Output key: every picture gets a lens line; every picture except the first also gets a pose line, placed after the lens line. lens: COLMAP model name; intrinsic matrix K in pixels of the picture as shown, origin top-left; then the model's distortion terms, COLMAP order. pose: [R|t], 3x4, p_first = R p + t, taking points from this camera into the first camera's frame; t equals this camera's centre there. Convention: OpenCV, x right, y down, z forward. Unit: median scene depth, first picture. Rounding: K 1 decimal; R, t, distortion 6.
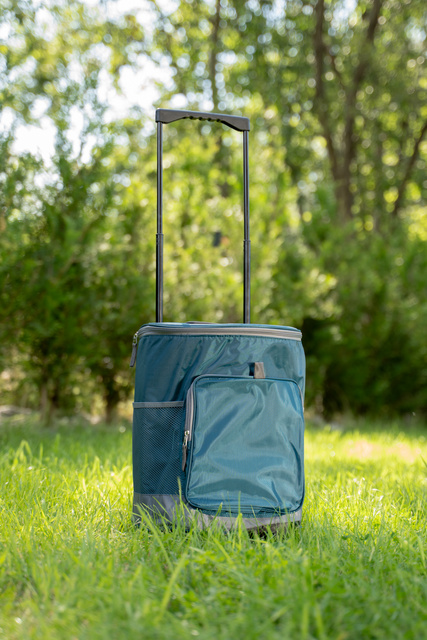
lens RADIAL K [[1240.3, 0, 211.3], [0, 1240.3, 319.7], [0, 0, 1]] dist [0.002204, 0.000000]
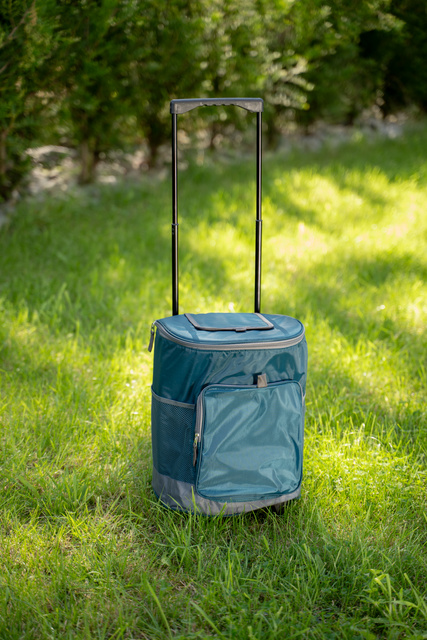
lens RADIAL K [[1328.4, 0, 213.1], [0, 1328.4, 320.6], [0, 0, 1]] dist [0.304634, 0.000000]
pose [[0.998677, 0.012286, -0.049924, 0.019346], [0.004392, 0.947093, 0.320928, -0.141523], [0.051225, -0.320723, 0.945787, -0.040829]]
